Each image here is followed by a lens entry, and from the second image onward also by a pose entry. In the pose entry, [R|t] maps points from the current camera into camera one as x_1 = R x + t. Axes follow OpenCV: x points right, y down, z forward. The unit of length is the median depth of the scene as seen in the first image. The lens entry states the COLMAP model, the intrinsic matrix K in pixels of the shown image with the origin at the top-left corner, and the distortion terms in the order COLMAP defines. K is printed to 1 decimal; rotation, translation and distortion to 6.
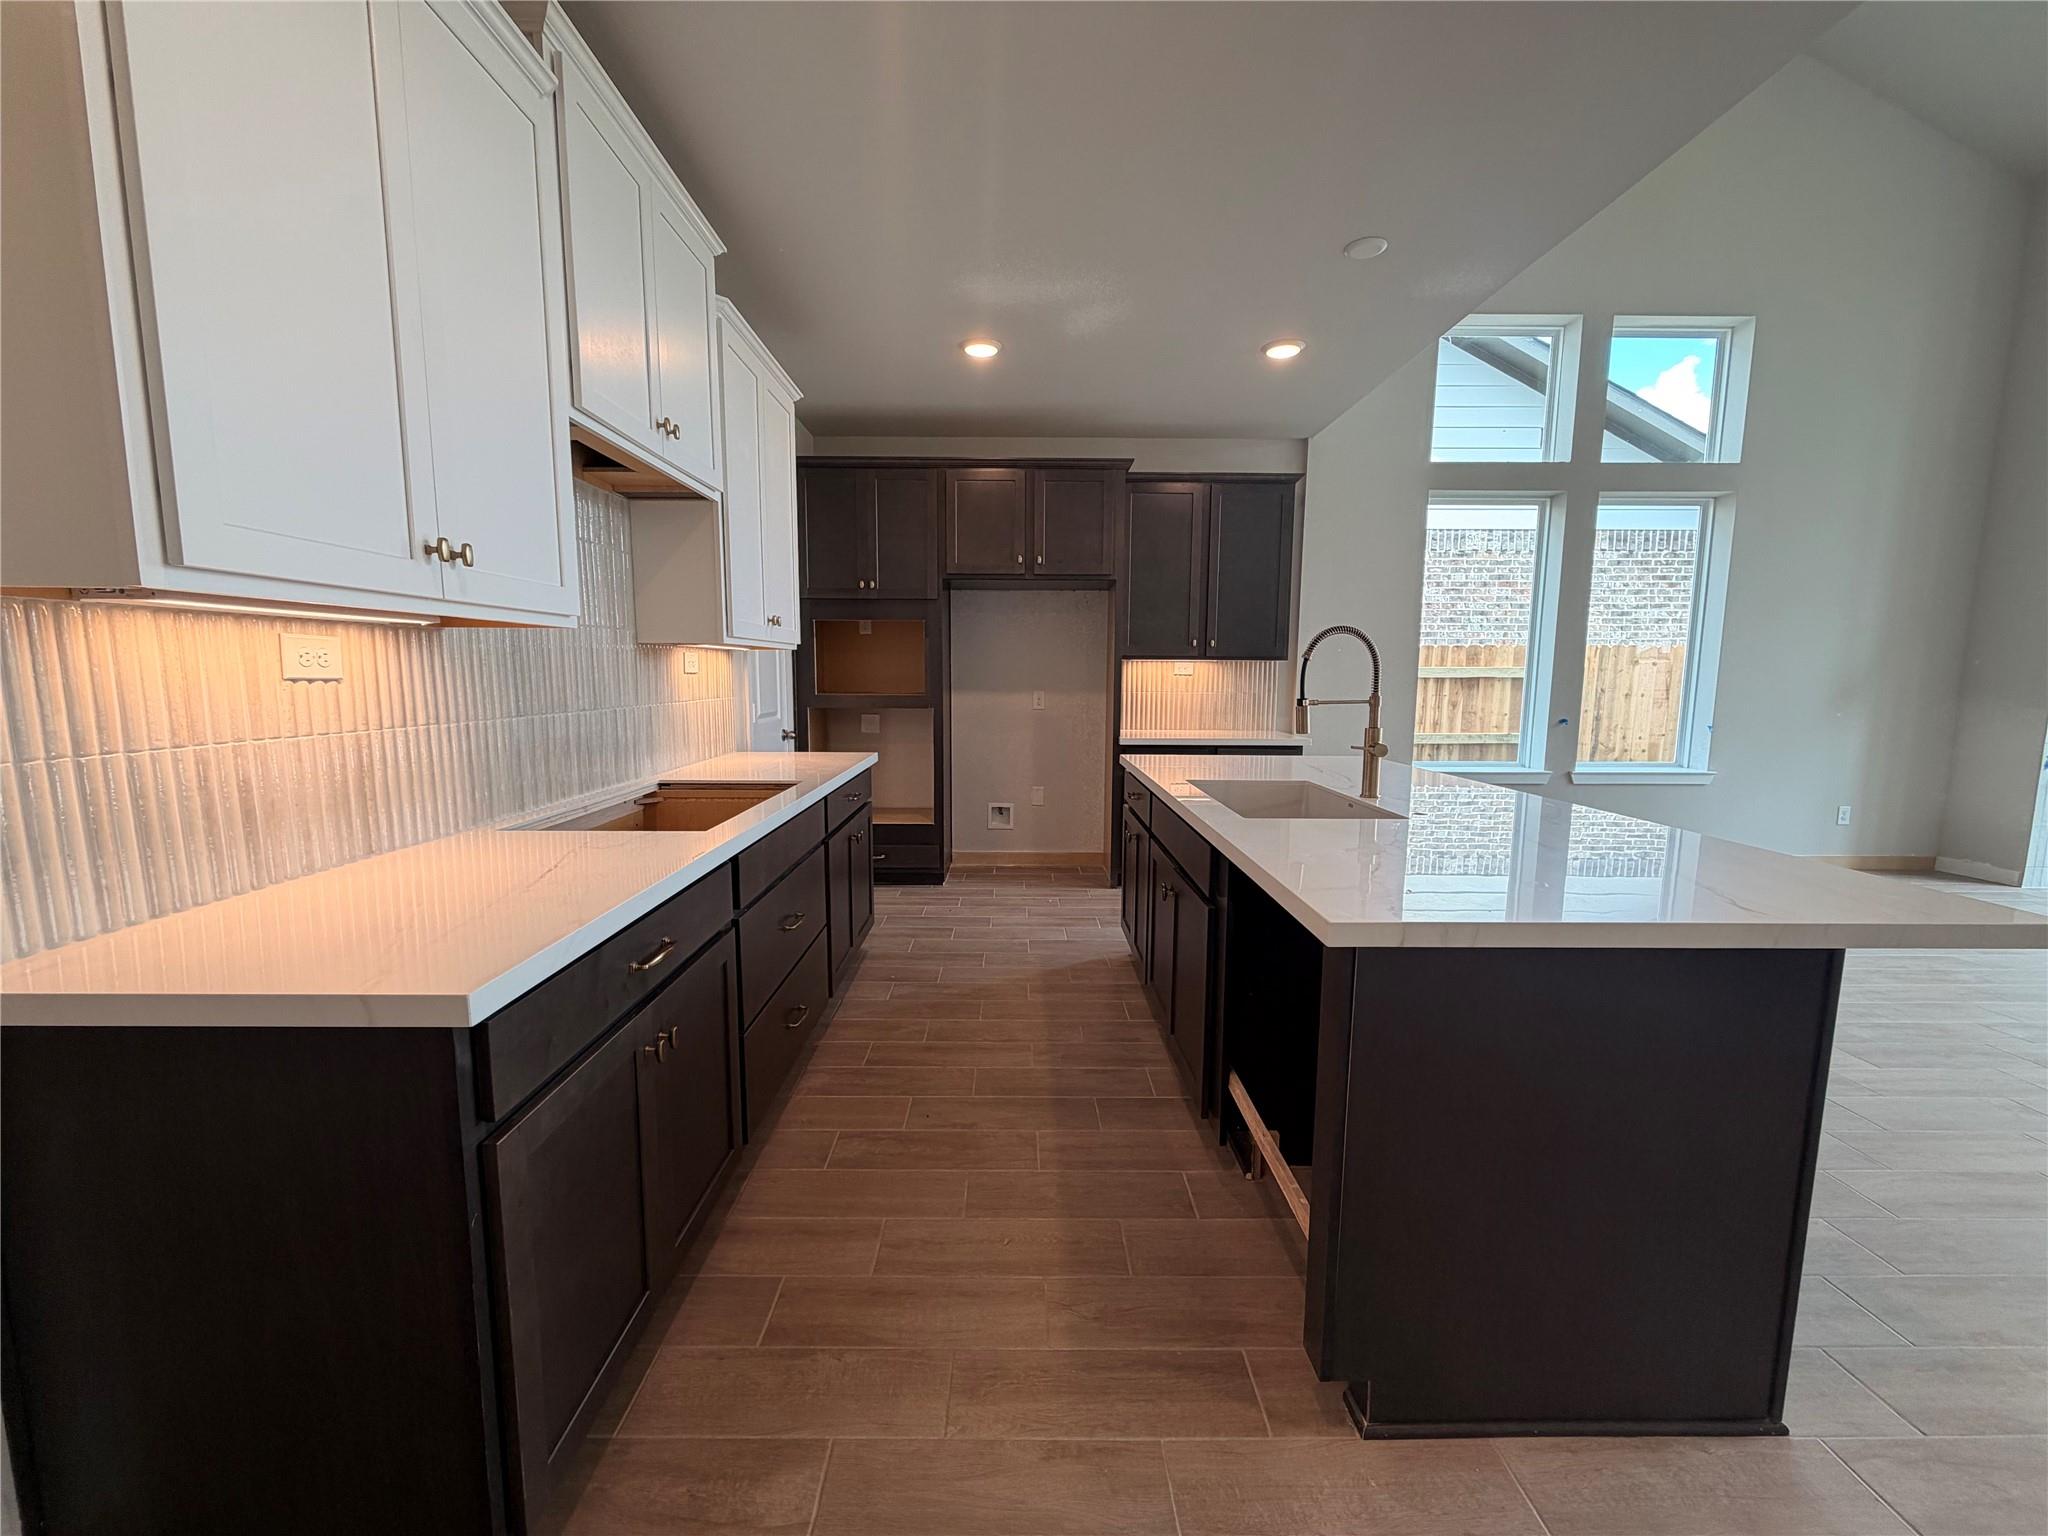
lens RADIAL K [[814.7, 0, 1024.0], [0, 814.7, 768.0], [0, 0, 1]] dist [0.000136, 0.000034]
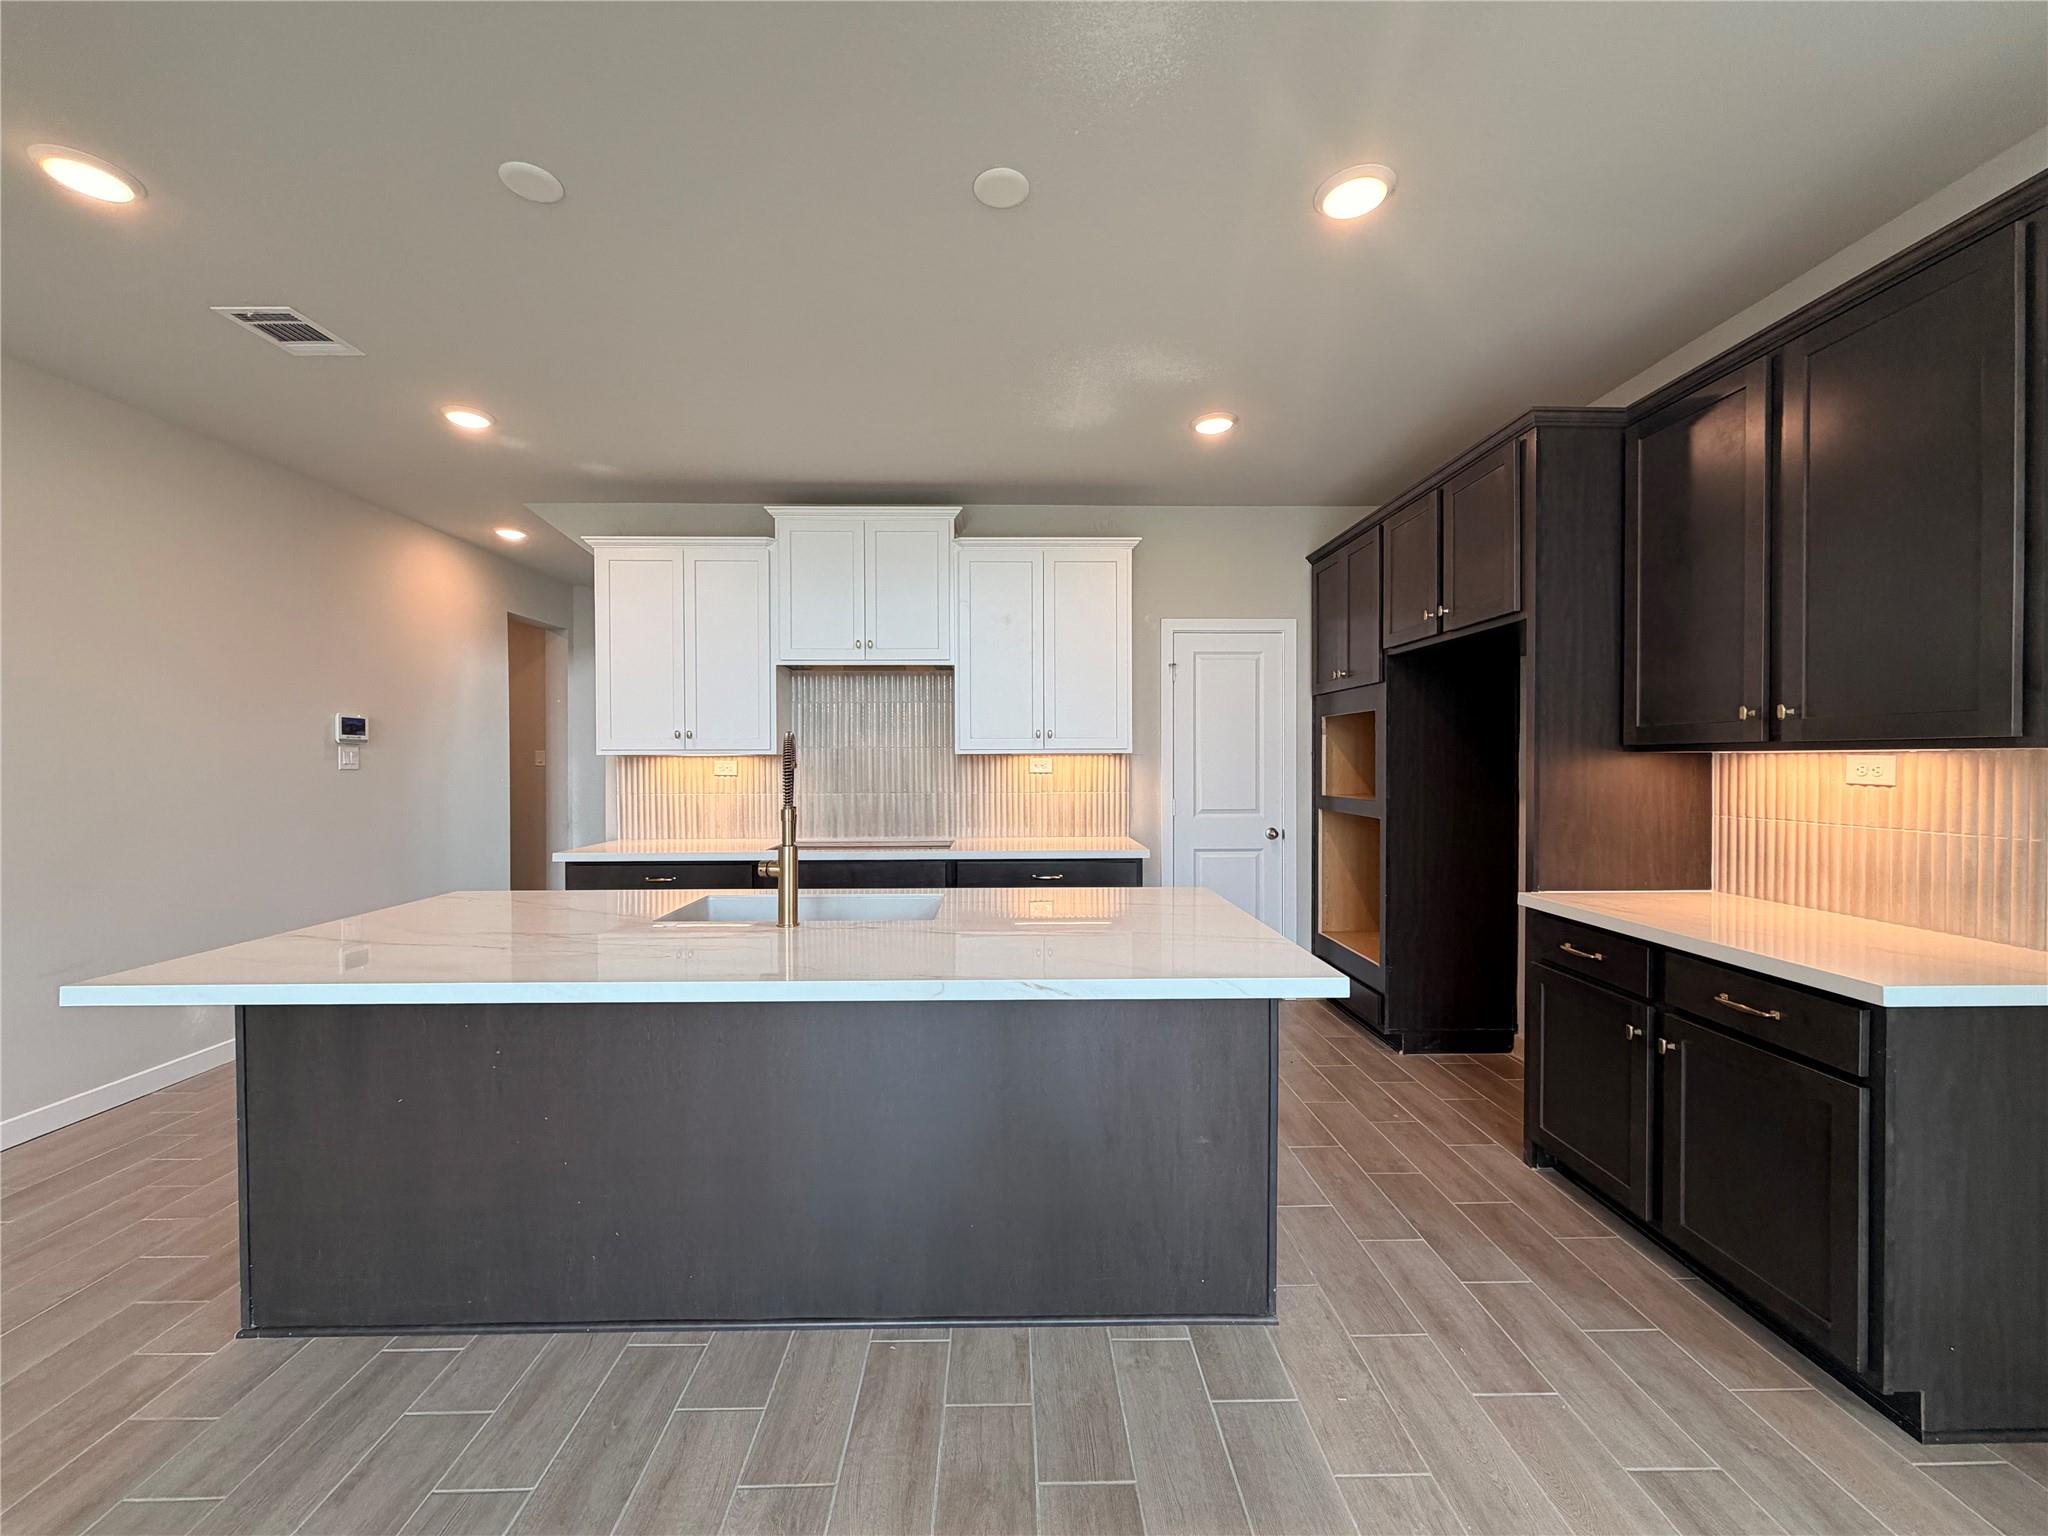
lens RADIAL K [[814.7, 0, 1024.0], [0, 814.7, 768.0], [0, 0, 1]] dist [0.000136, 0.000034]
pose [[0.007288, 0.002393, -0.999971, 0.677825], [-0.117696, 0.993049, 0.001519, -0.082531], [0.993023, 0.117681, 0.007519, 0.642344]]
